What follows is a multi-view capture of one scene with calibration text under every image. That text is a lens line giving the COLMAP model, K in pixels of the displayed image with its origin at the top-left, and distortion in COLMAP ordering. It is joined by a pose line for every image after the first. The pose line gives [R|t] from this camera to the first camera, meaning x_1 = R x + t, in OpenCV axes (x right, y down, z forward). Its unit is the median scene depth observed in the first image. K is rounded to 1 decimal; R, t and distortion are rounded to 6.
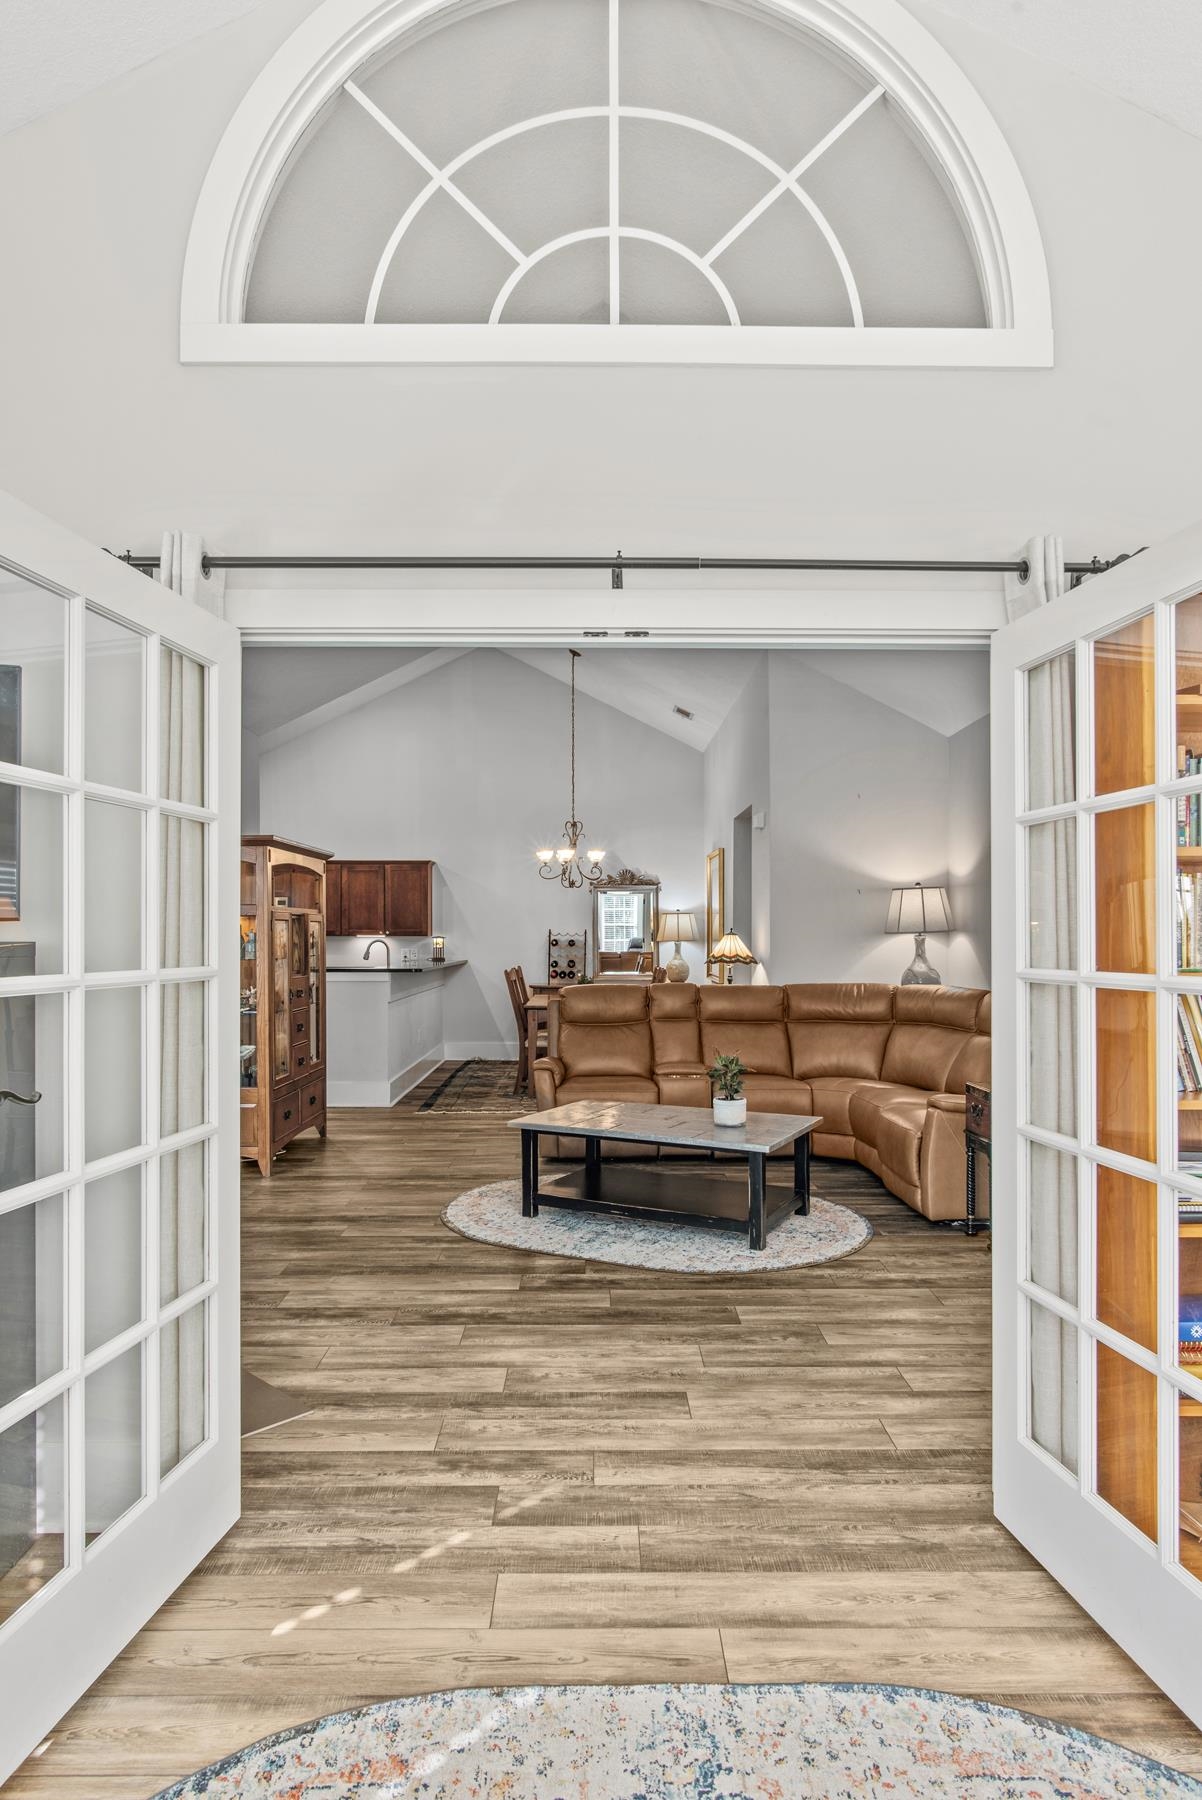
lens RADIAL K [[996.2, 0, 597.0], [0, 996.2, 931.7], [0, 0, 1]] dist [-0.001396, -0.000449]
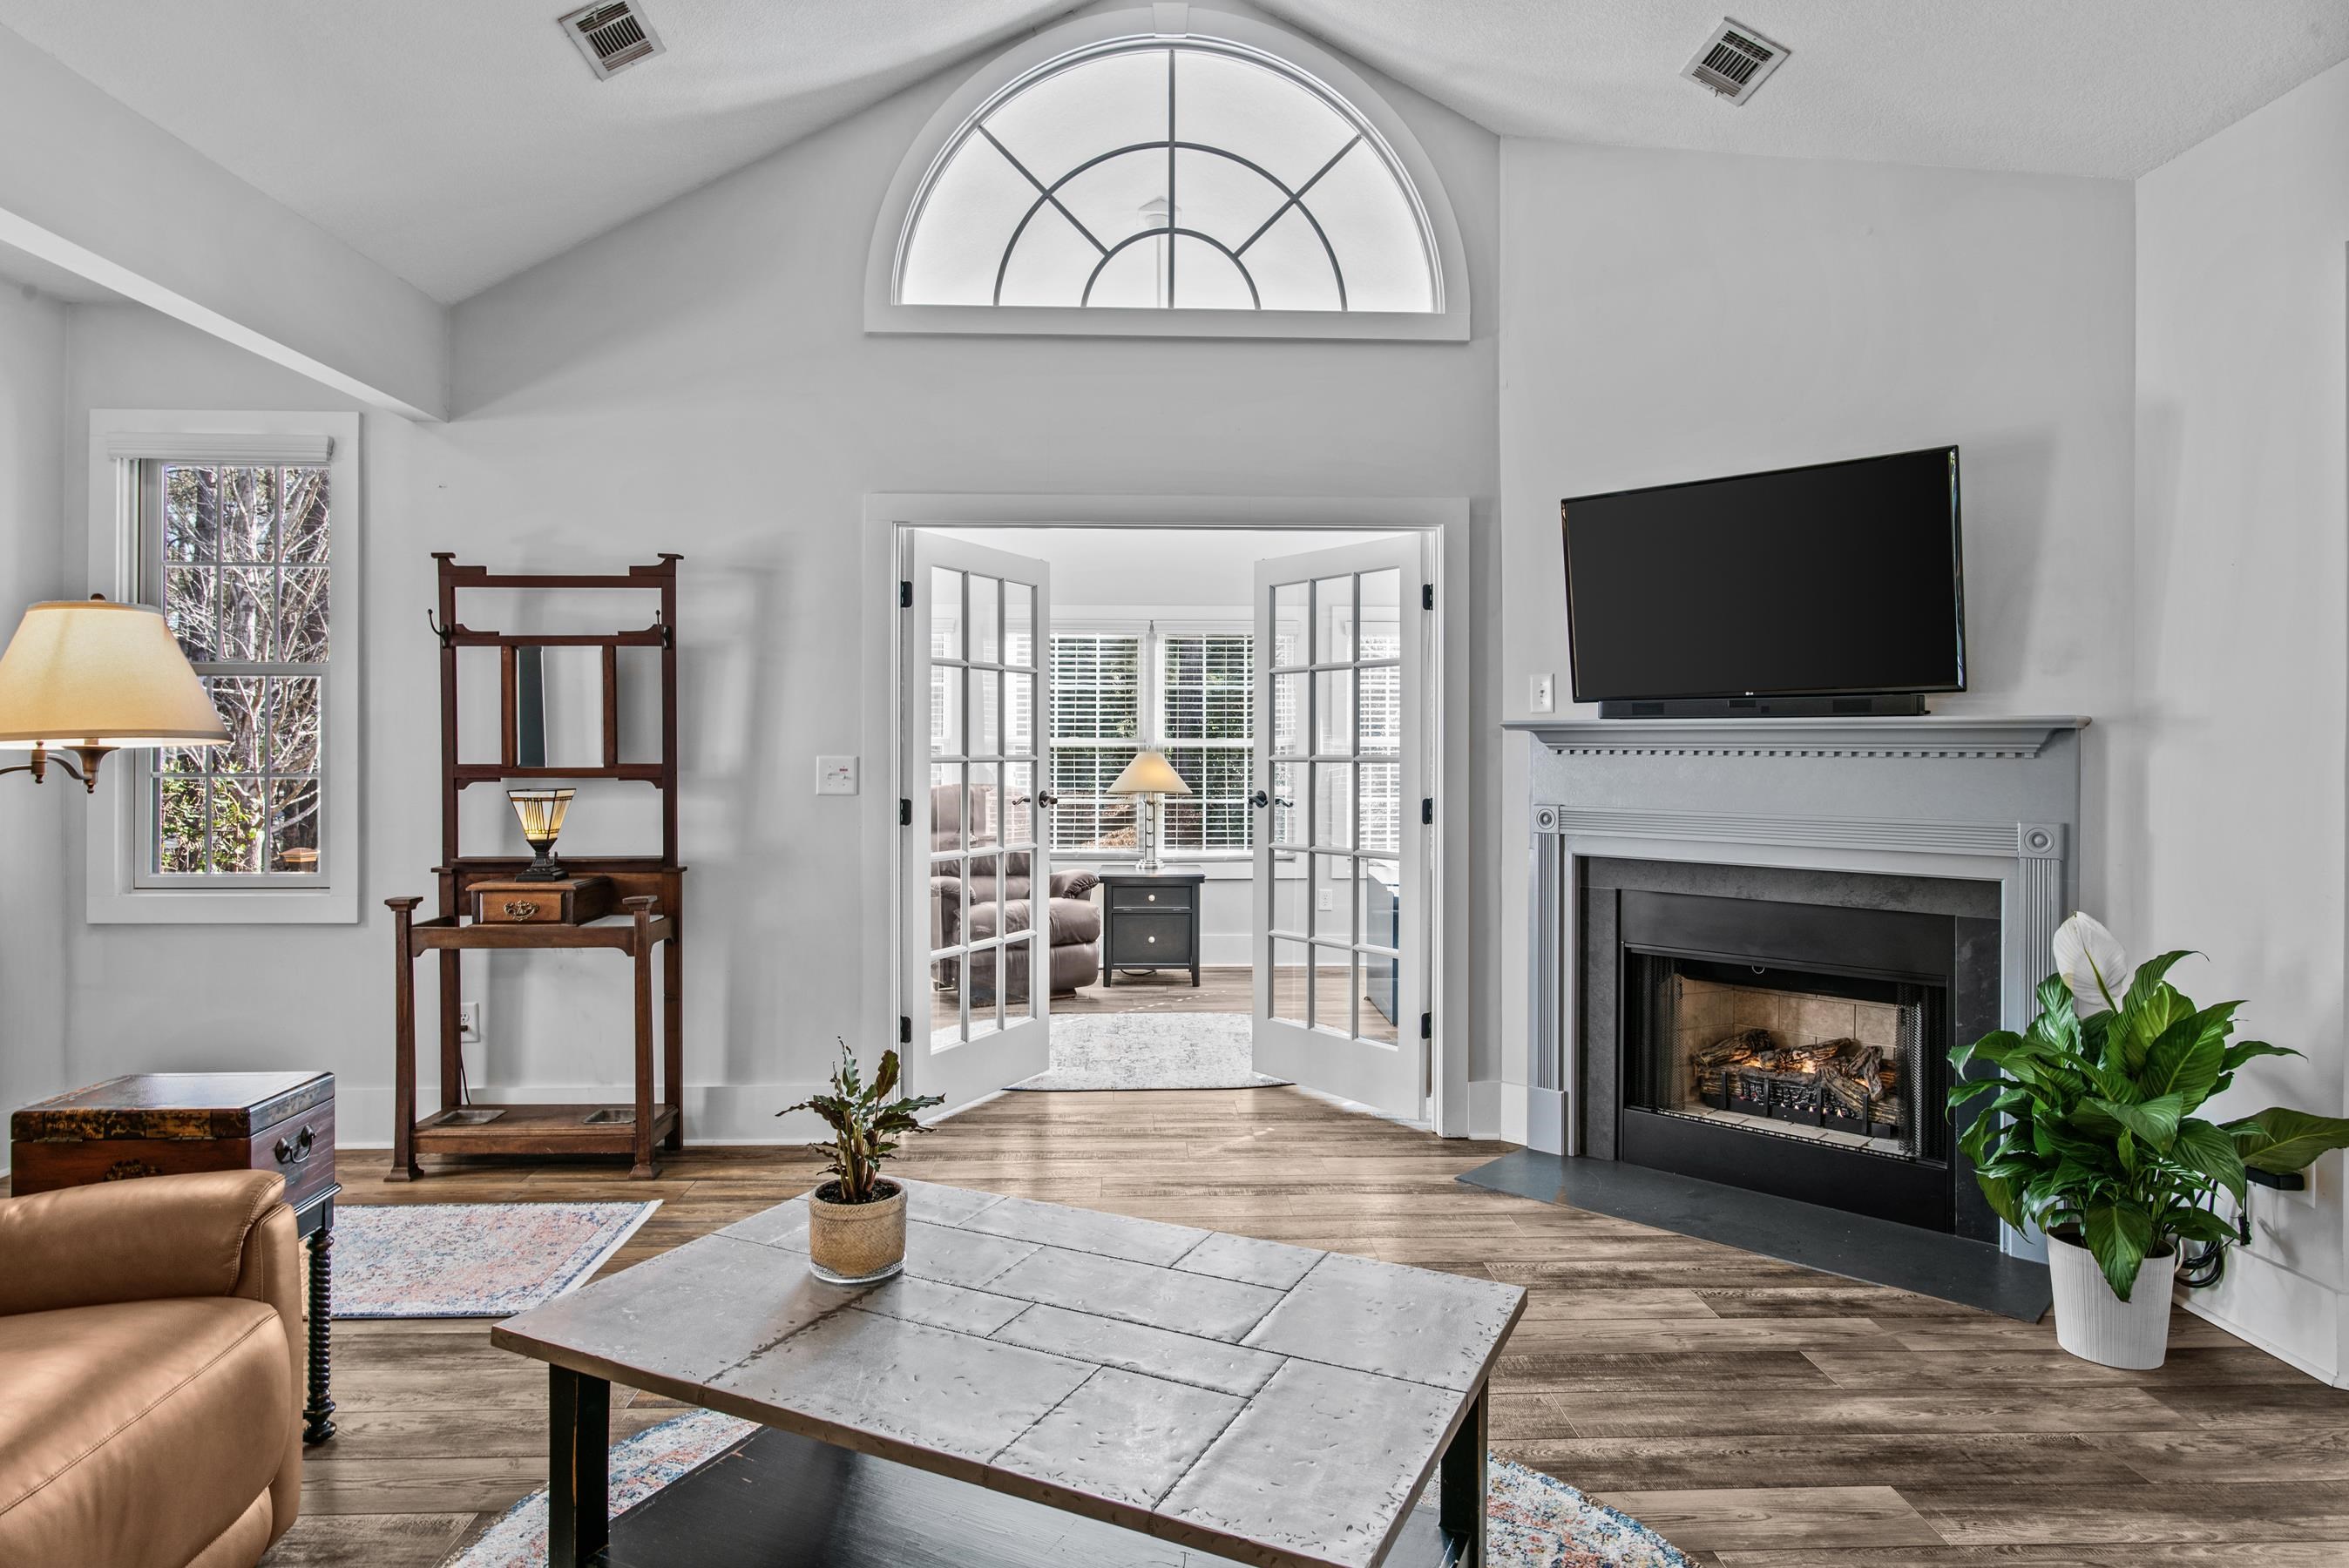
lens RADIAL K [[1357.6, 0, 1174.9], [0, 1357.6, 770.7], [0, 0, 1]] dist [-0.011479, -0.000455]
pose [[-0.999252, -0.001078, -0.038659, 0.048089], [-0.001477, 0.999946, 0.010278, 0.024197], [0.038646, 0.010327, -0.999200, 1.720081]]
